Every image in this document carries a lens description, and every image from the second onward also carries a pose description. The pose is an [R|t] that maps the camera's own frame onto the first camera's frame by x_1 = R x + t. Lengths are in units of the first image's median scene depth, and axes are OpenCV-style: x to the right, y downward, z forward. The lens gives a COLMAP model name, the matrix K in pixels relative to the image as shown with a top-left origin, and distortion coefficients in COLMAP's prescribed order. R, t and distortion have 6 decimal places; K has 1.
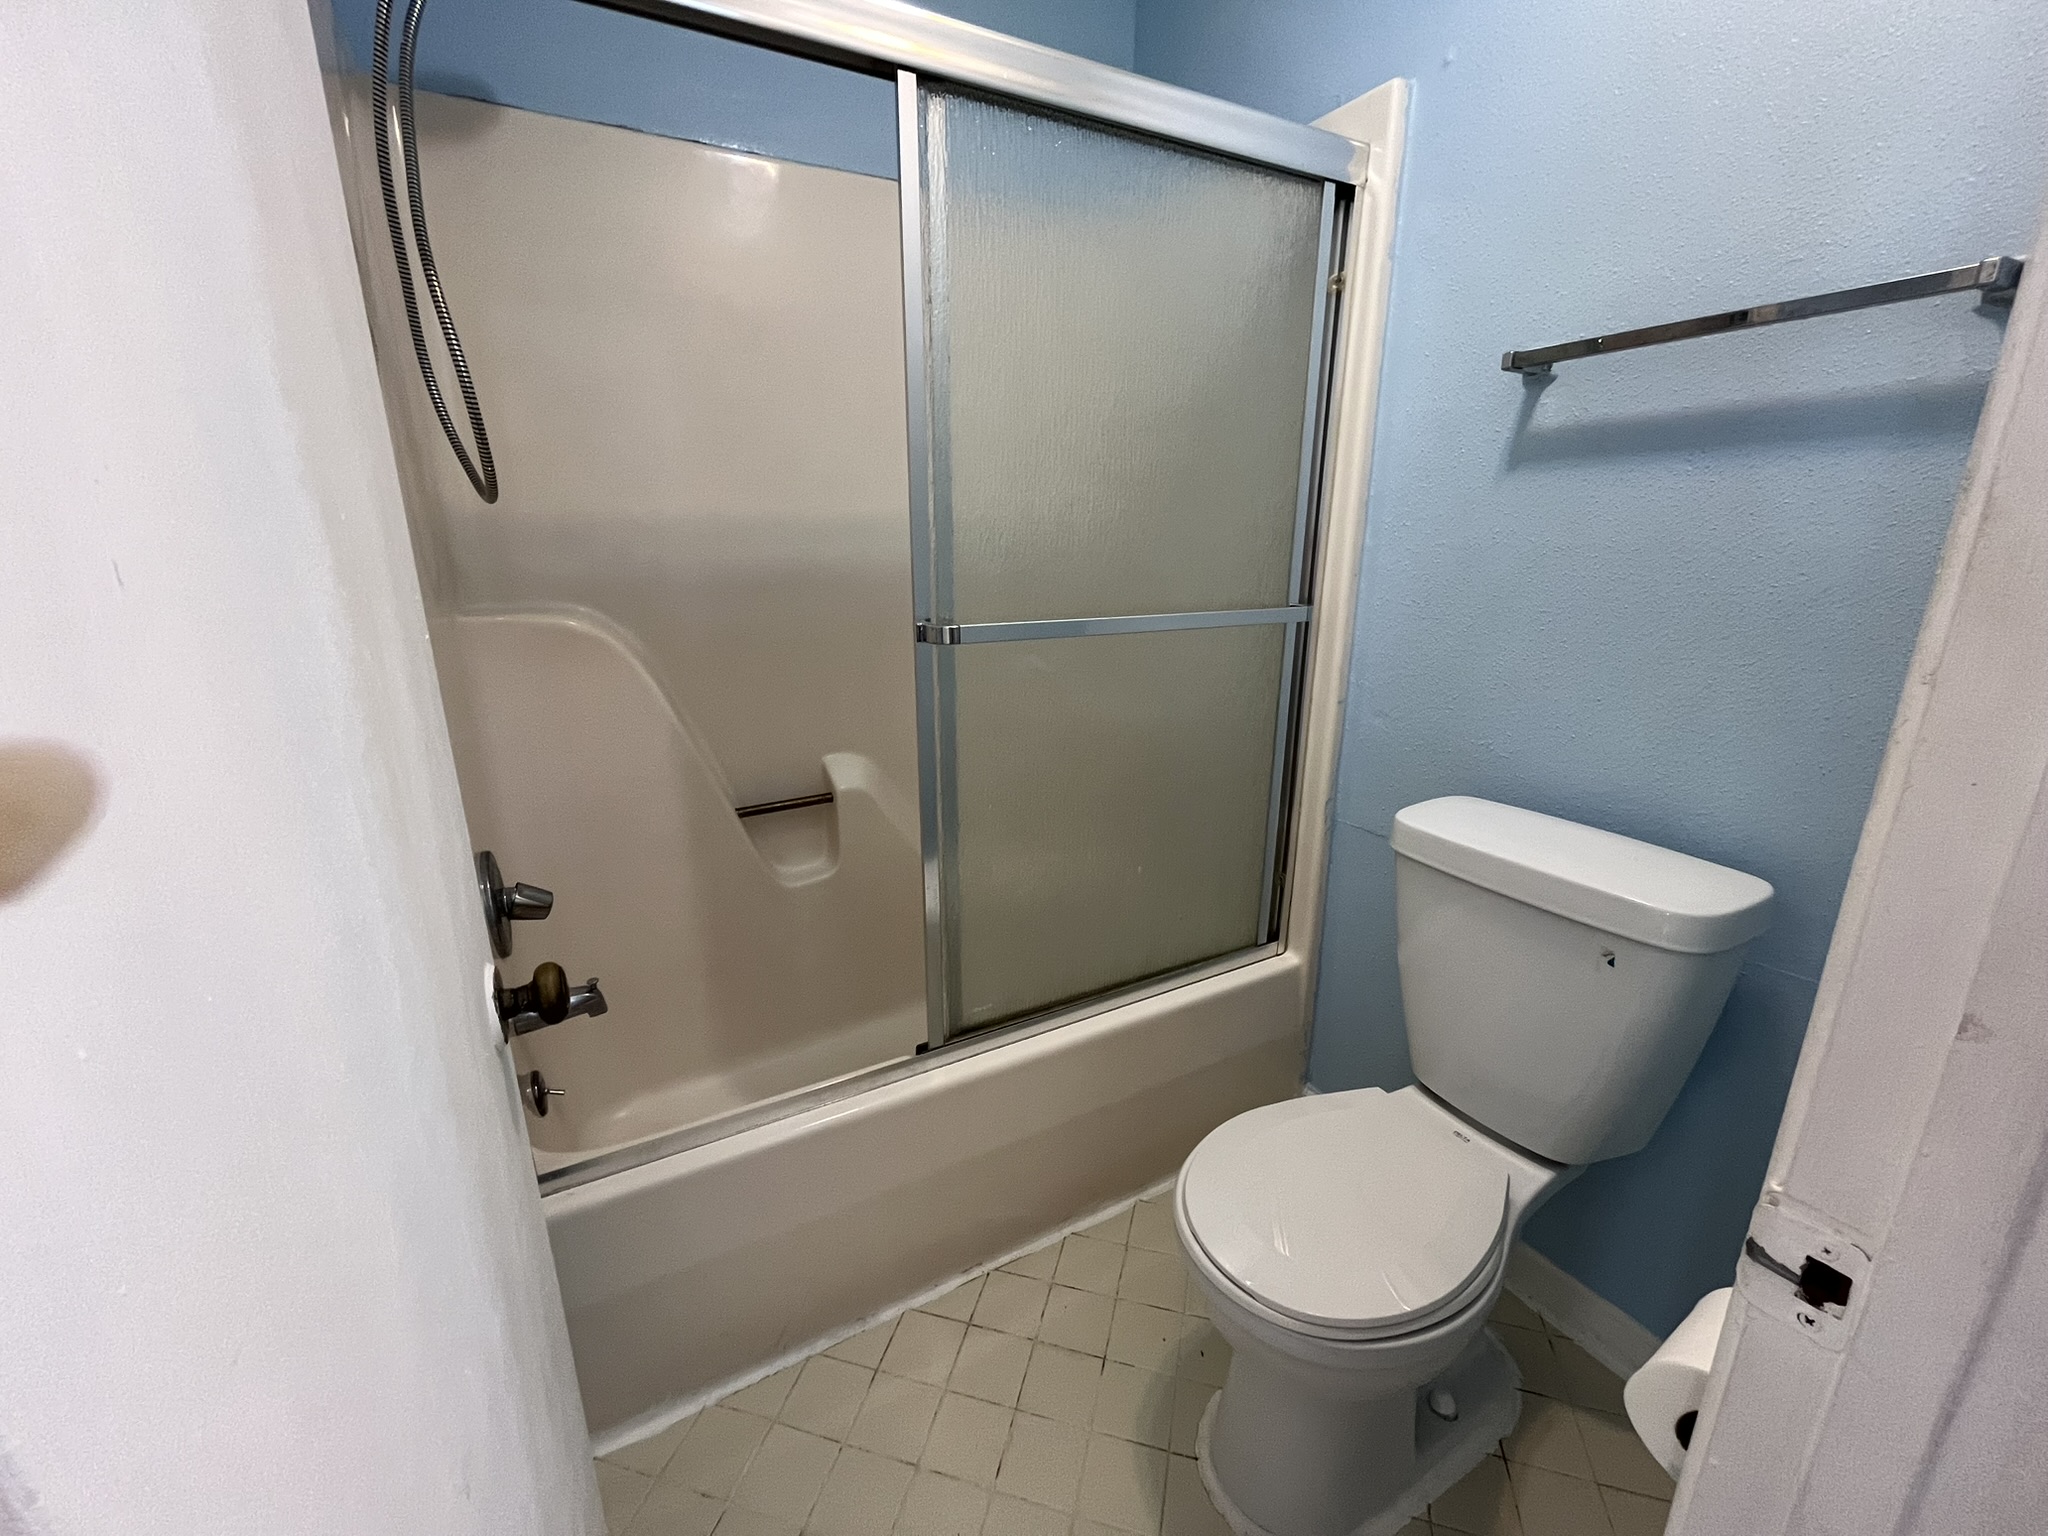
lens RADIAL K [[850.3, 0, 1033.8], [0, 850.3, 768.0], [0, 0, 1]] dist [0.000438, 0.000022]
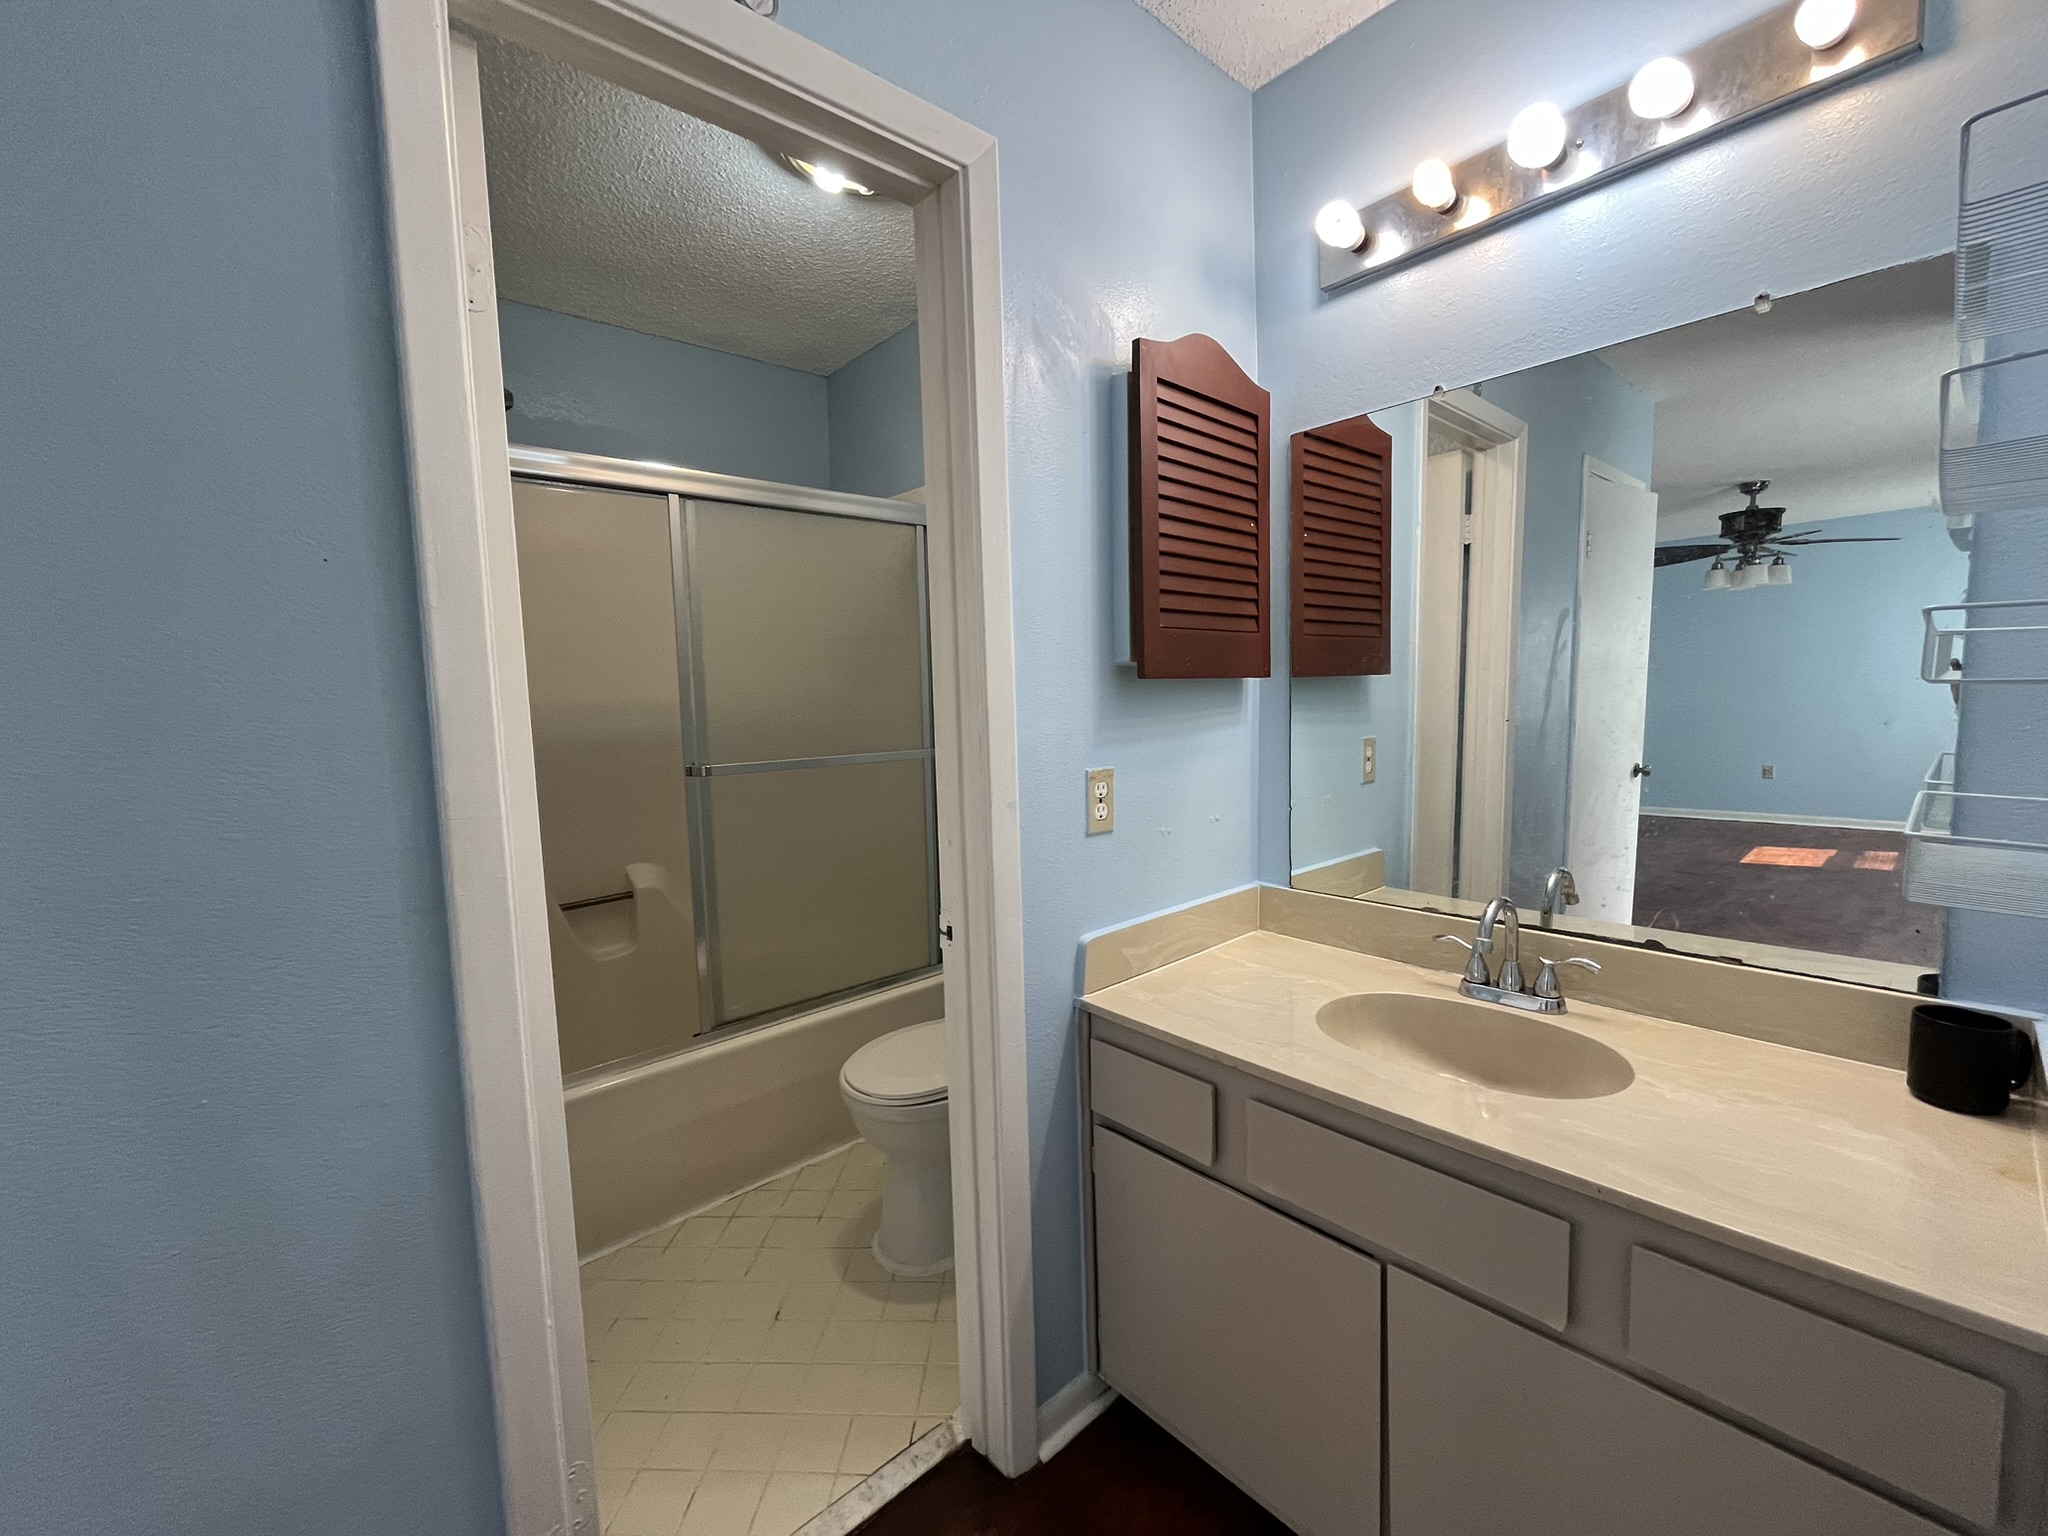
lens RADIAL K [[840.5, 0, 1024.0], [0, 840.5, 768.0], [0, 0, 1]] dist [-0.000888, 0.000012]
pose [[0.976349, -0.045902, 0.211272, 0.150907], [0.081948, 0.982856, -0.165165, 0.151560], [-0.200069, 0.178572, 0.963372, -0.688809]]
